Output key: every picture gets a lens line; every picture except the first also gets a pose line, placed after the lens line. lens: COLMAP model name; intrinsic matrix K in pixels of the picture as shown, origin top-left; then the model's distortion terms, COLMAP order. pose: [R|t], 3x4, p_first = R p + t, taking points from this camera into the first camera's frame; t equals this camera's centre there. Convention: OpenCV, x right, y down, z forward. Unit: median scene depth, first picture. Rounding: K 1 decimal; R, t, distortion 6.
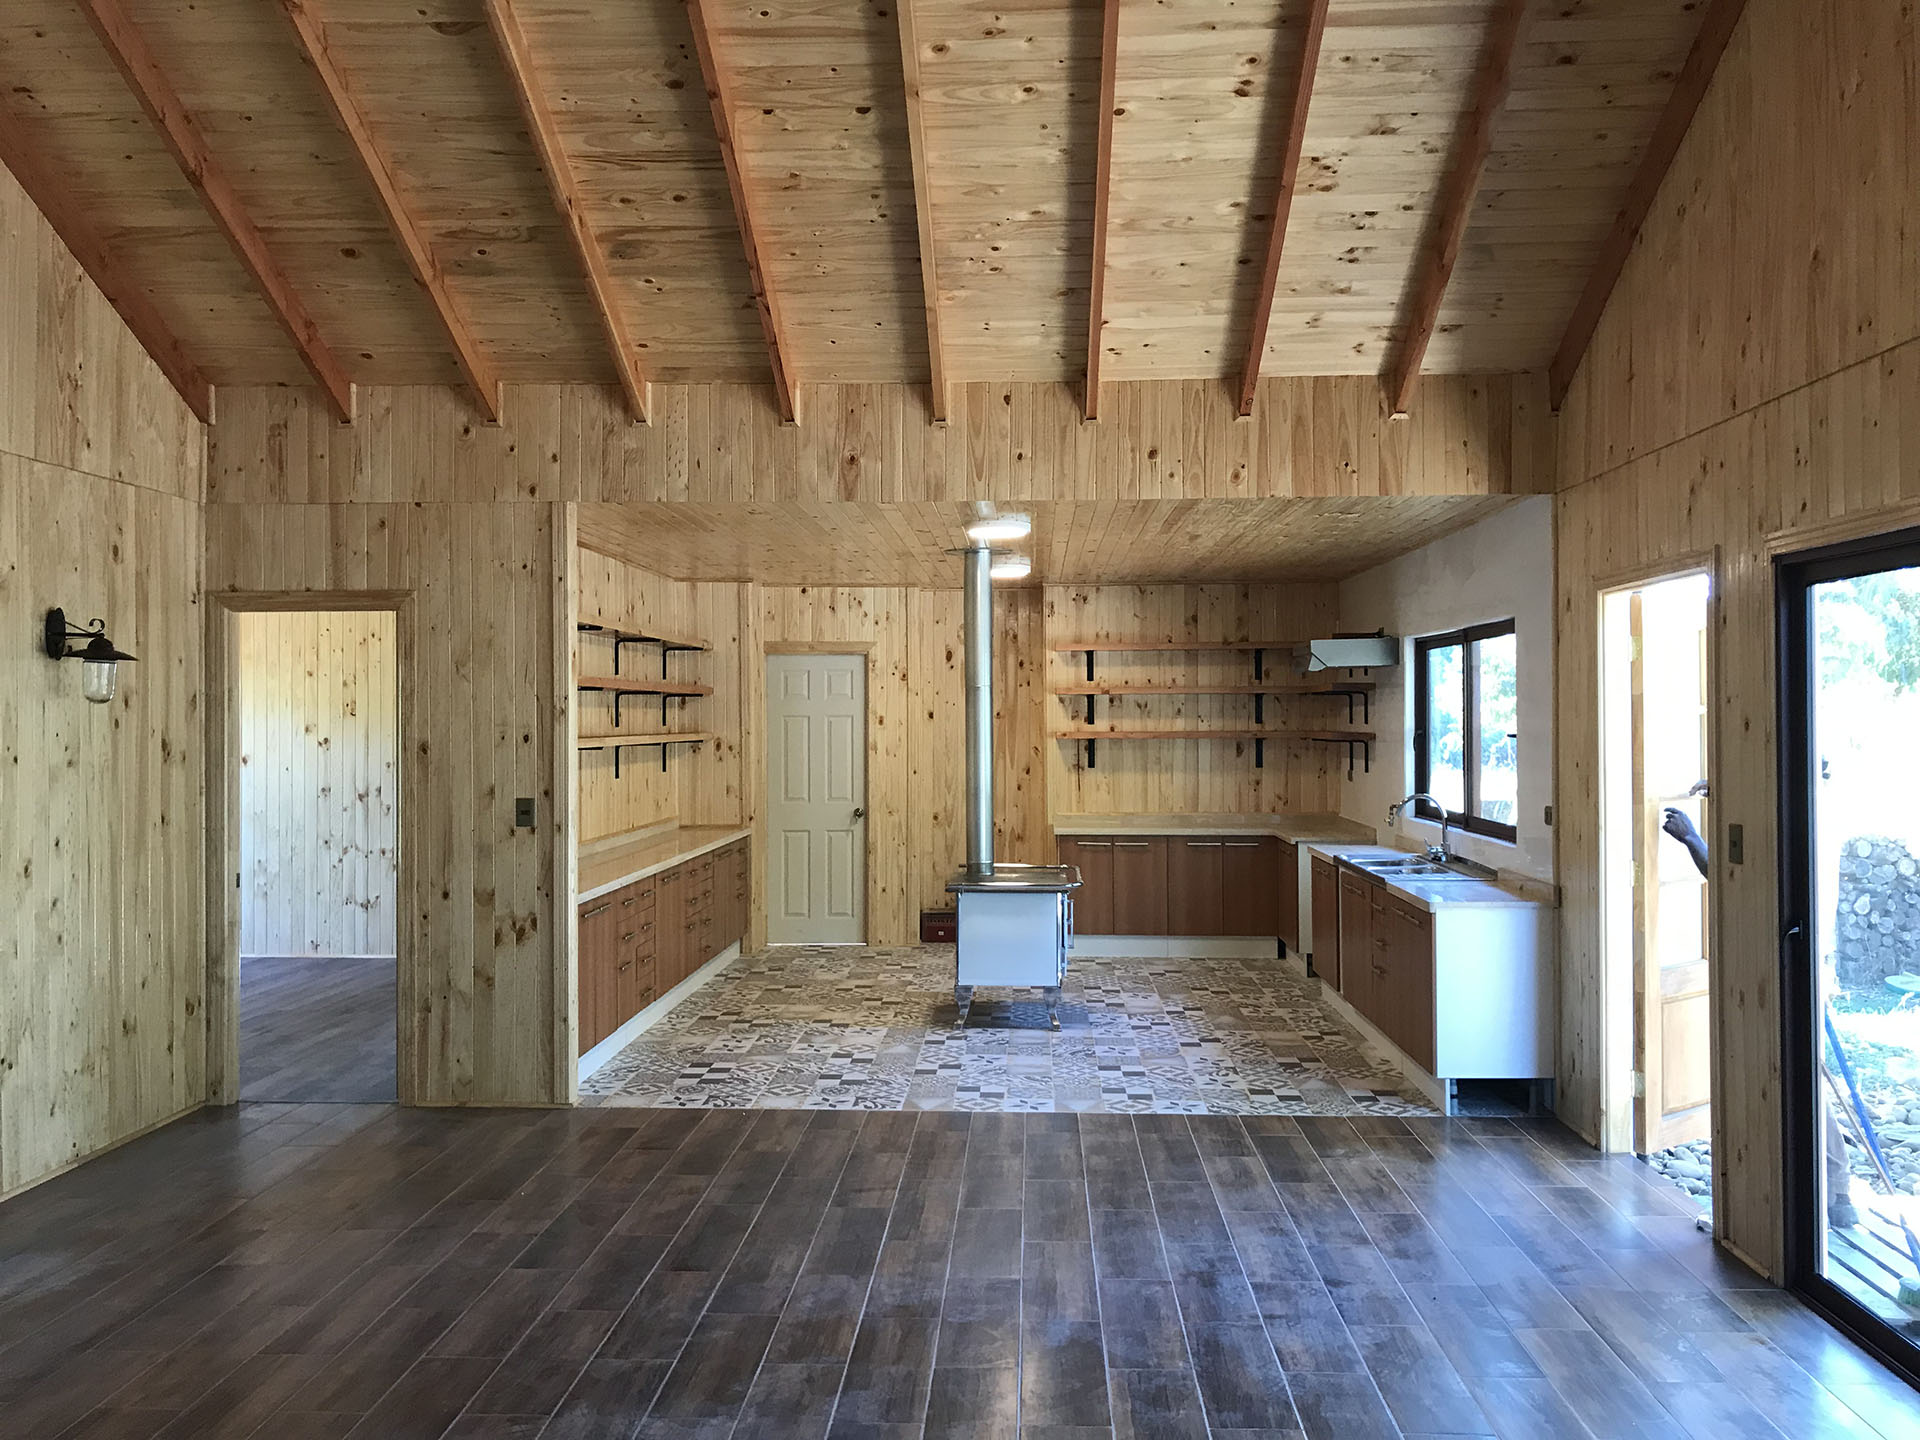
lens RADIAL K [[1568.6, 0, 958.9], [0, 1568.6, 710.7], [0, 0, 1]] dist [0.044710, -0.073657]
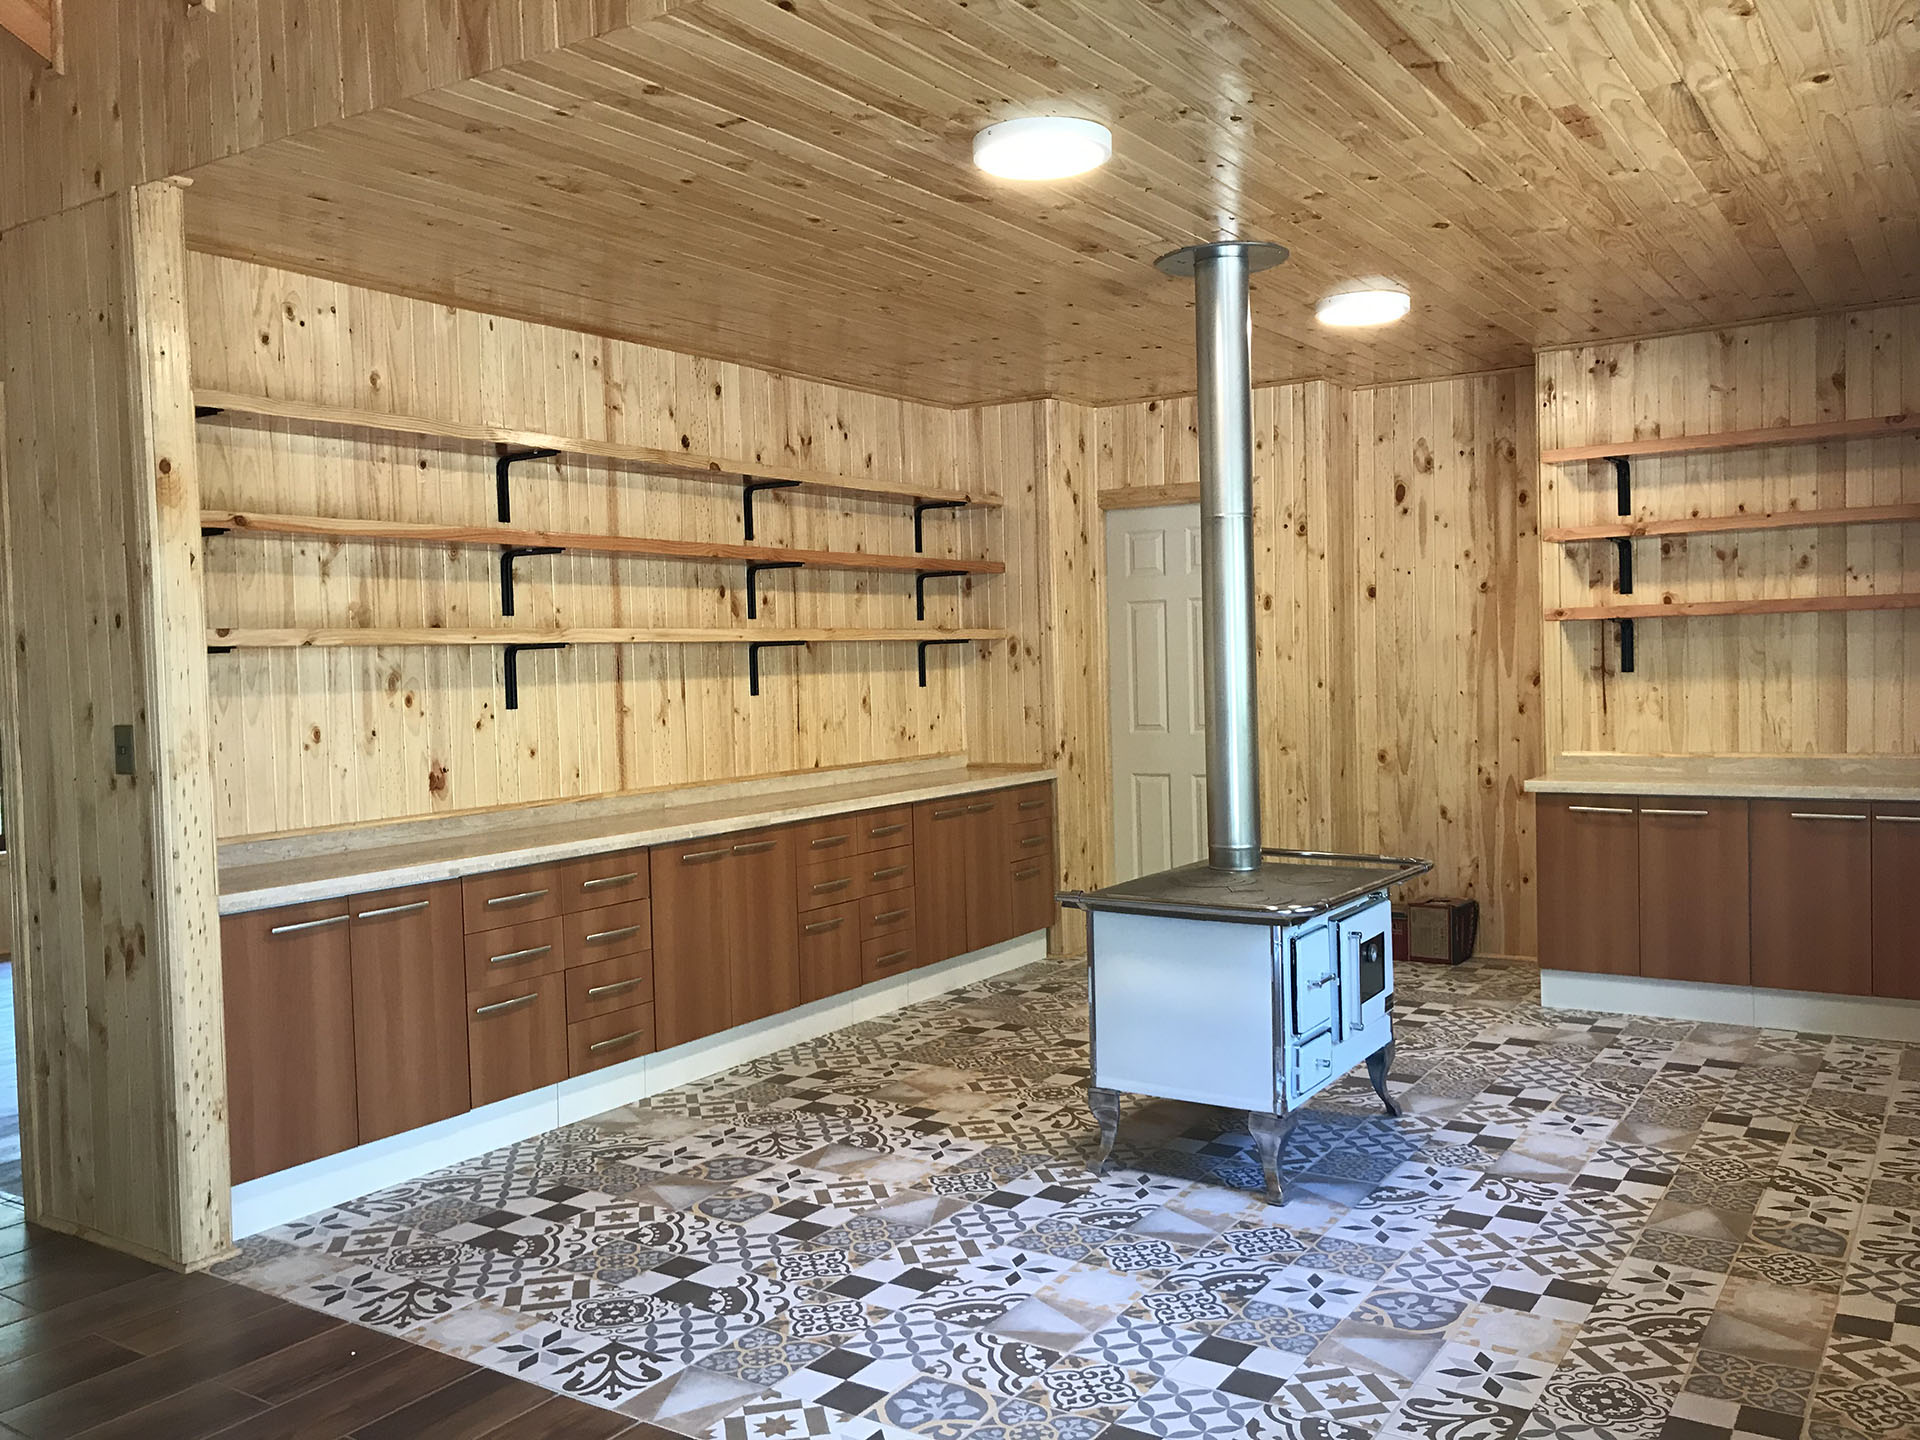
lens RADIAL K [[1568.6, 0, 958.9], [0, 1568.6, 710.7], [0, 0, 1]] dist [0.044710, -0.073657]
pose [[0.857267, -0.003370, -0.514861, 0.169376], [0.027202, 0.998878, 0.038753, 0.021988], [0.514153, -0.047227, 0.856397, 0.400908]]
